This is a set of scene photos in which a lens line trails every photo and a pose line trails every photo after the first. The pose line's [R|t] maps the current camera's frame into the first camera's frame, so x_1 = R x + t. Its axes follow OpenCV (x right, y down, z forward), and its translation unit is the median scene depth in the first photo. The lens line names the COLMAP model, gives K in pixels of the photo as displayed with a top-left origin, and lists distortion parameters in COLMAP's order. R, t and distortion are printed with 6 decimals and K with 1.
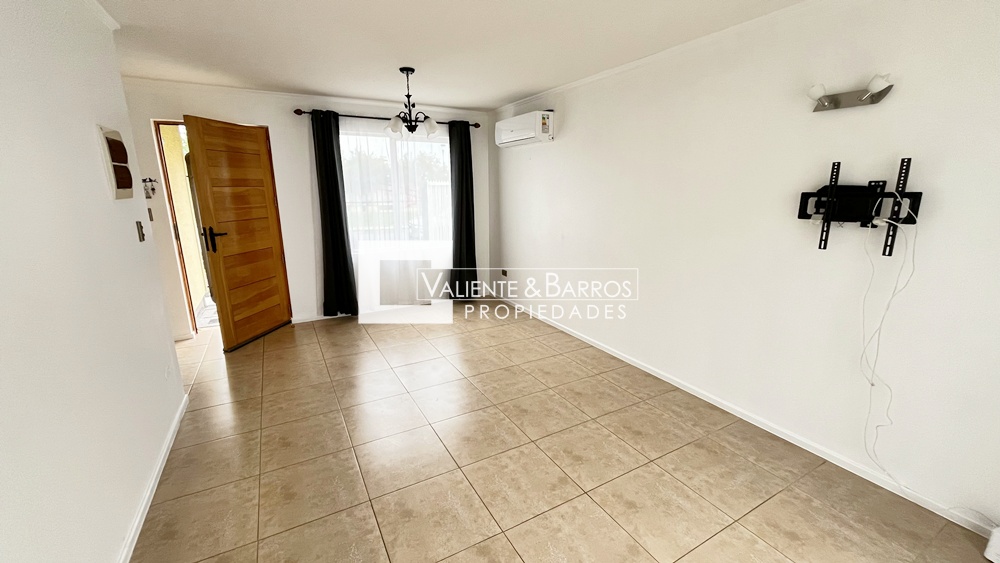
lens RADIAL K [[401.3, 0, 499.5], [0, 401.3, 281.1], [0, 0, 1]] dist [-0.000005, -0.000298]
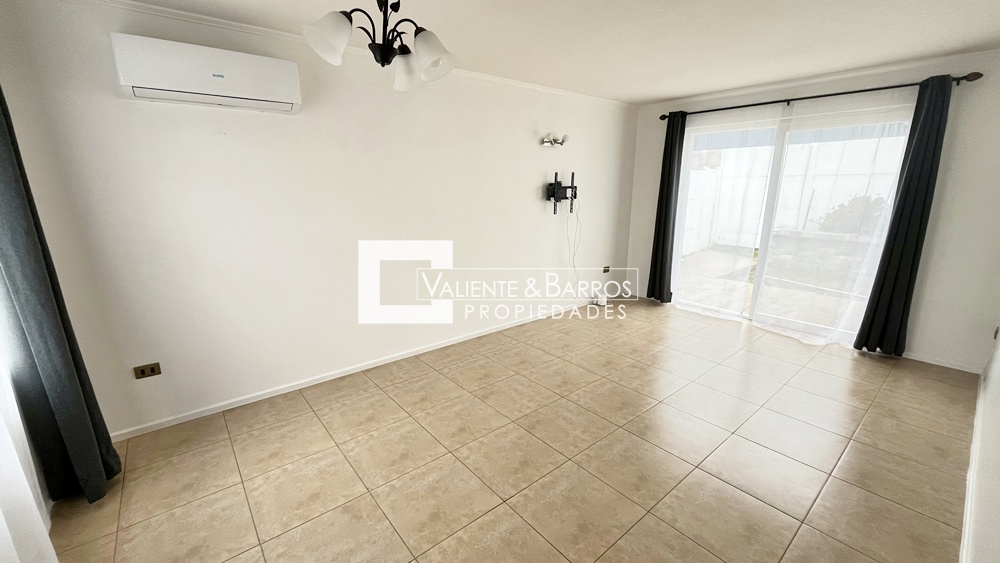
lens RADIAL K [[401.3, 0, 500.2], [0, 401.3, 283.8], [0, 0, 1]] dist [-0.000005, -0.000298]
pose [[-0.181370, -0.228204, 0.956571, -0.883742], [0.228874, 0.936198, 0.266739, -0.265734], [-0.956411, 0.267313, -0.117569, 1.186395]]
